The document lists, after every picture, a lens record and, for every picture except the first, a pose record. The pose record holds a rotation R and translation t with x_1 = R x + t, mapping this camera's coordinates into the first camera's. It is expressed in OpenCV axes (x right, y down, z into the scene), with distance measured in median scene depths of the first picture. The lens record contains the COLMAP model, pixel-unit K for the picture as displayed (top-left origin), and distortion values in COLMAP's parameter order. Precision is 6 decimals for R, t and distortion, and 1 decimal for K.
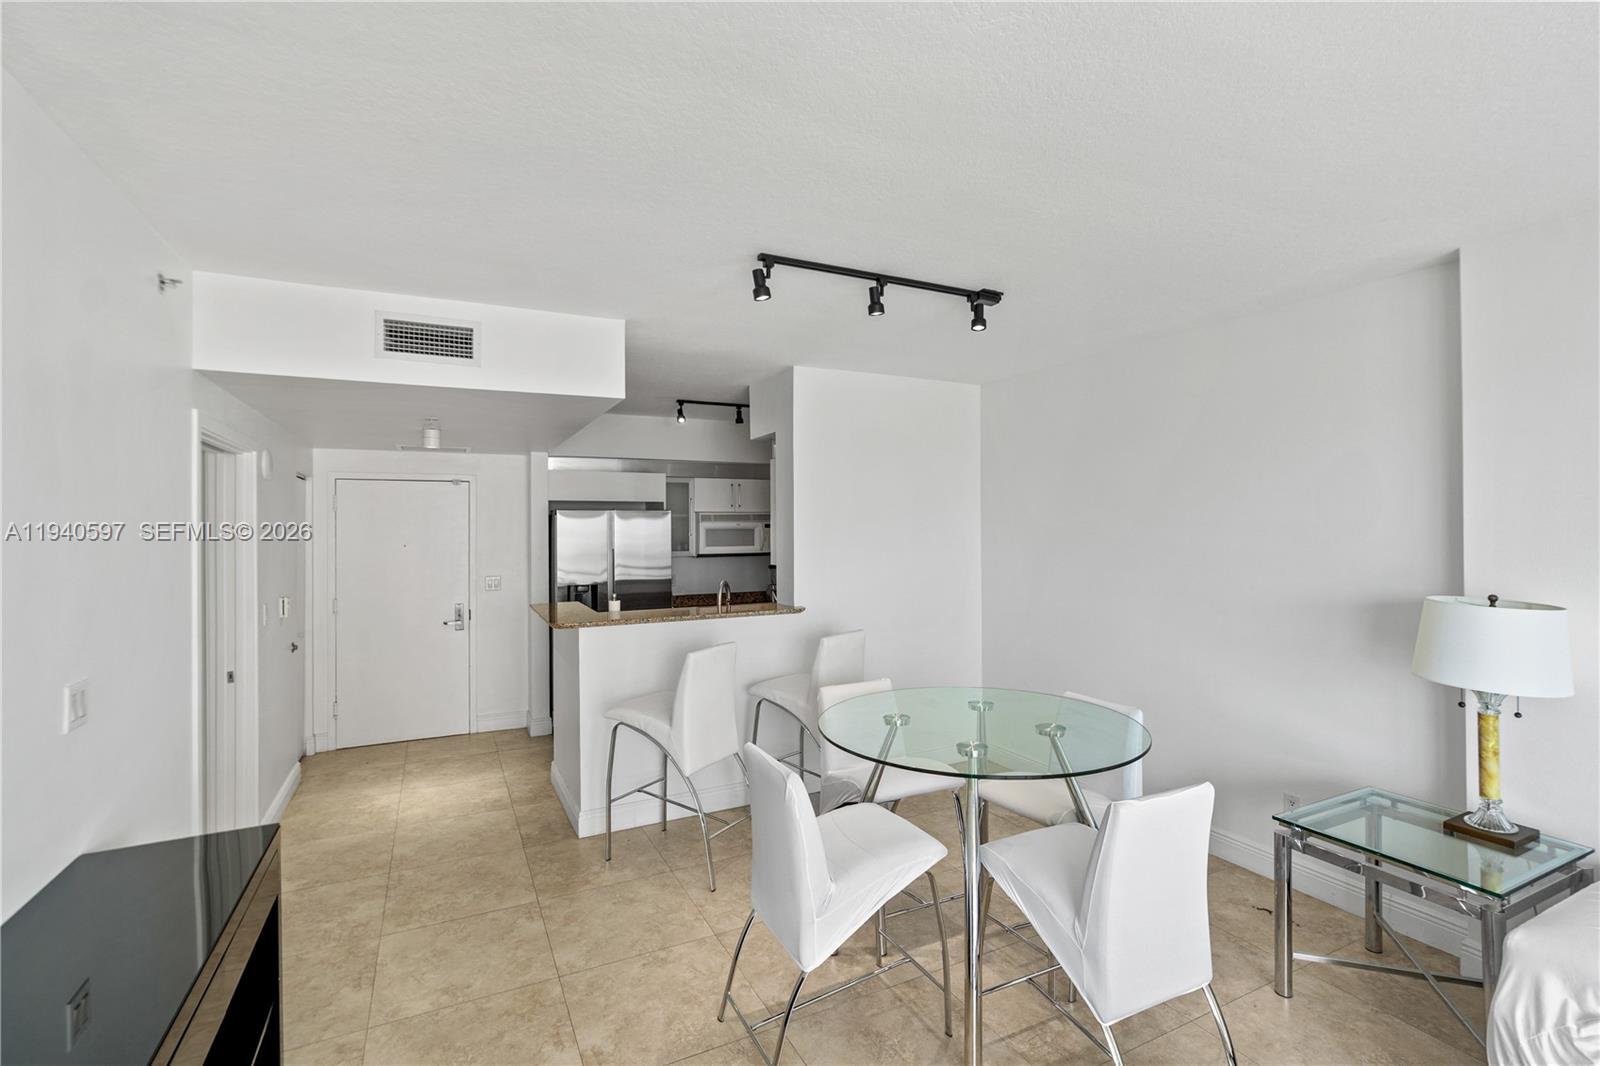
lens RADIAL K [[724.8, 0, 797.0], [0, 724.8, 523.9], [0, 0, 1]] dist [-0.002195, 0.000083]
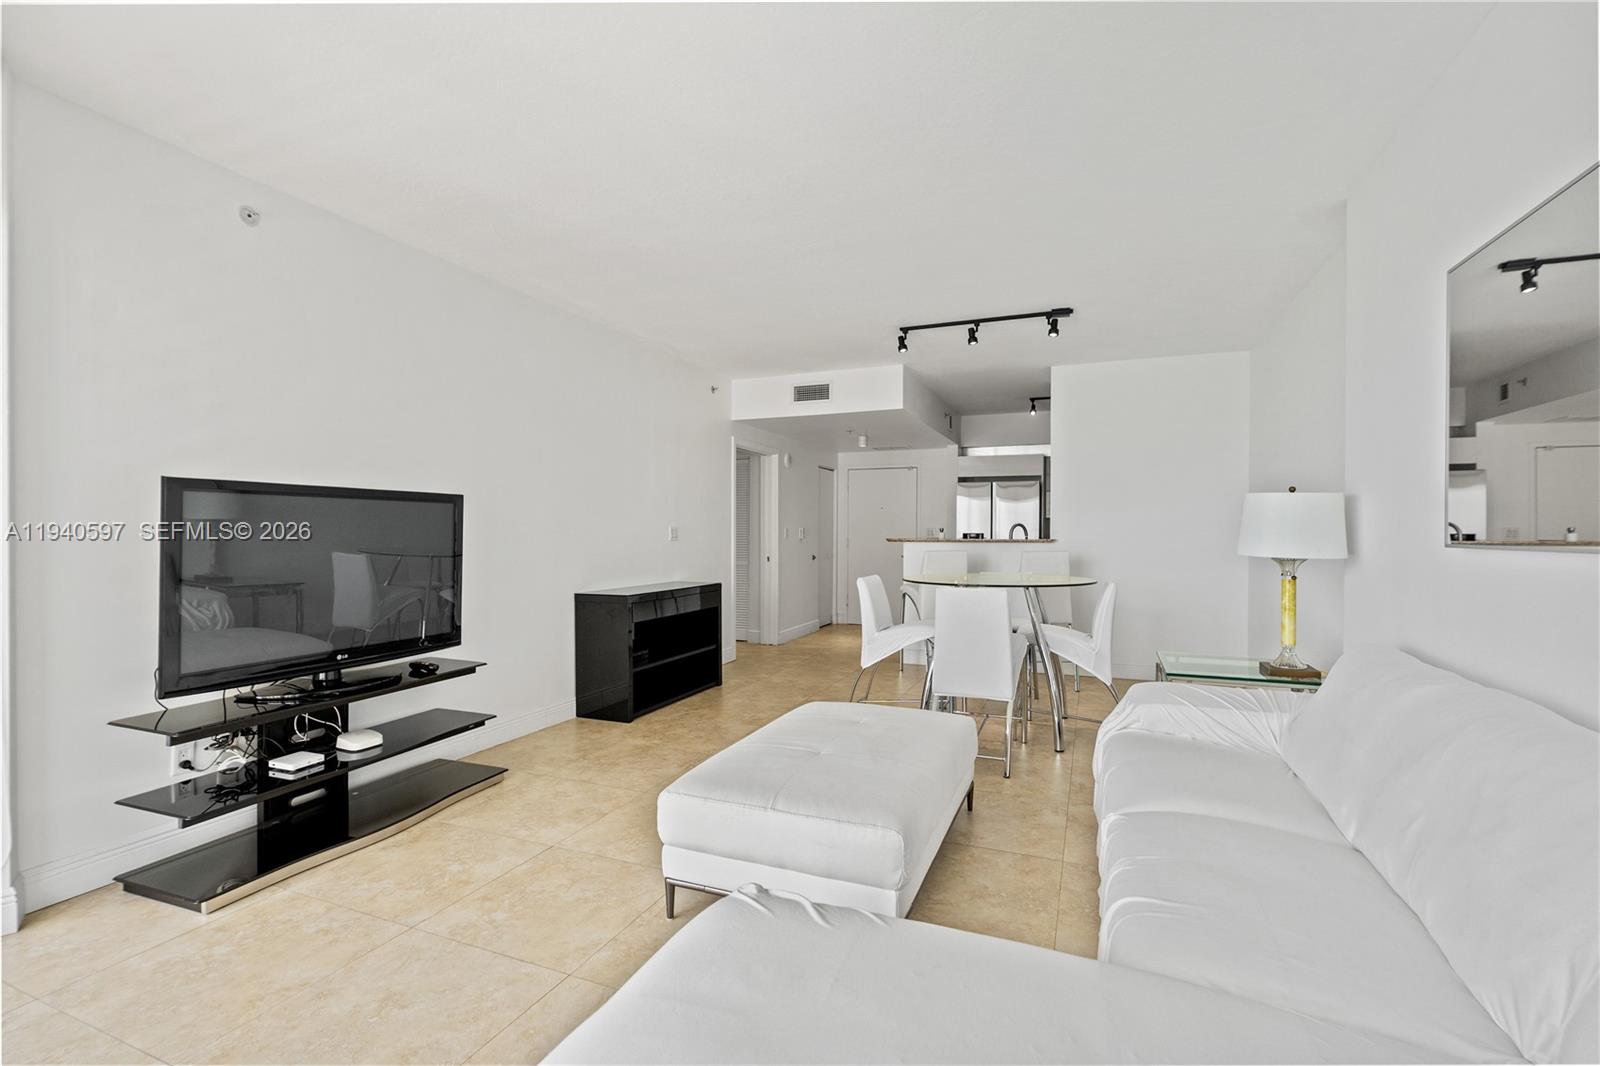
lens RADIAL K [[703.9, 0, 807.2], [0, 703.9, 534.6], [0, 0, 1]] dist [-0.003797, 0.000151]
pose [[0.663001, 0.012467, -0.748515, 0.699384], [-0.003703, 0.999904, 0.013374, 0.088160], [0.748609, -0.006095, 0.662983, -0.247398]]
